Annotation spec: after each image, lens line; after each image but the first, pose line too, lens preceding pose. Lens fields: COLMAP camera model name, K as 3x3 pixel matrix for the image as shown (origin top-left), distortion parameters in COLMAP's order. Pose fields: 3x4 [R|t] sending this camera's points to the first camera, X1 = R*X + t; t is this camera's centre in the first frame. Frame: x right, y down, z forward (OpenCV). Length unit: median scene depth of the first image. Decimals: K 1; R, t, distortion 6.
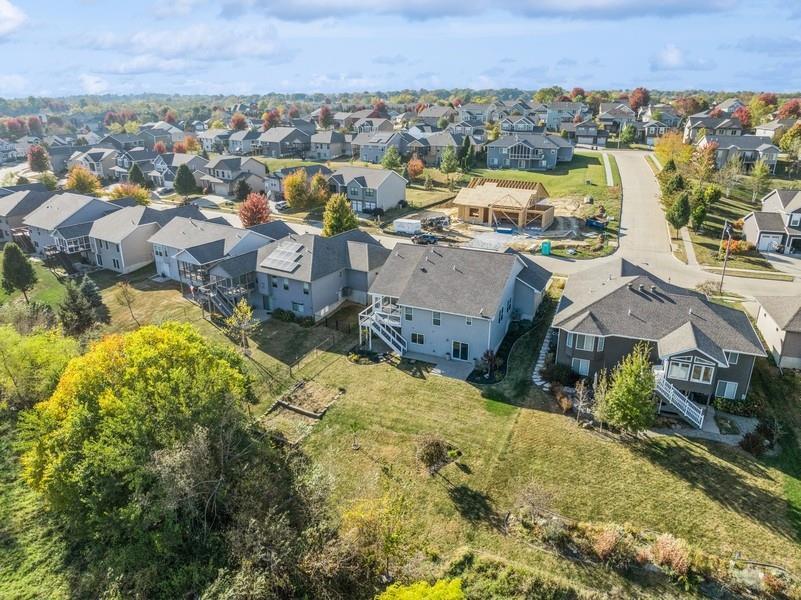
lens RADIAL K [[557.2, 0, 400.5], [0, 557.2, 300.0], [0, 0, 1]] dist [-0.035224, -0.004320]
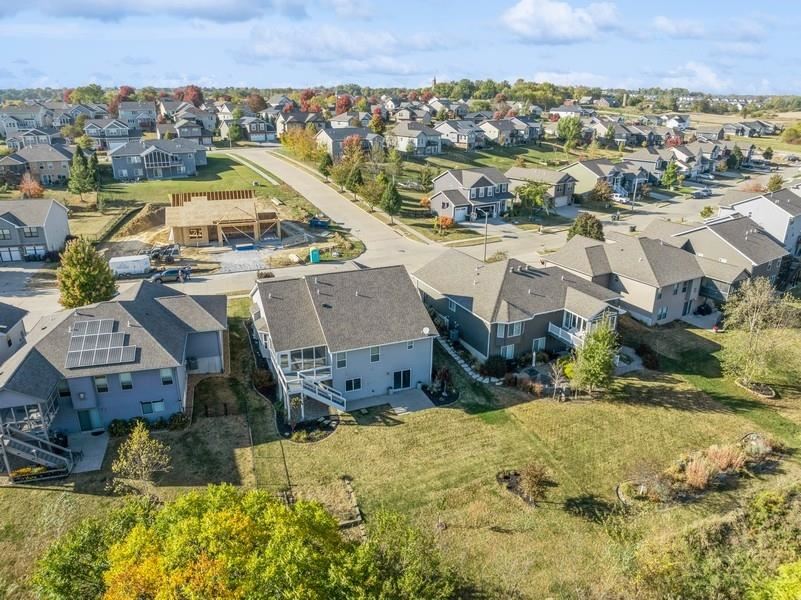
lens RADIAL K [[557.2, 0, 400.5], [0, 557.2, 300.0], [0, 0, 1]] dist [-0.035224, -0.004320]
pose [[0.682880, -0.251872, 0.685737, -0.325388], [0.248742, 0.962761, 0.105918, -0.087889], [-0.686879, 0.098242, 0.720101, 0.224667]]
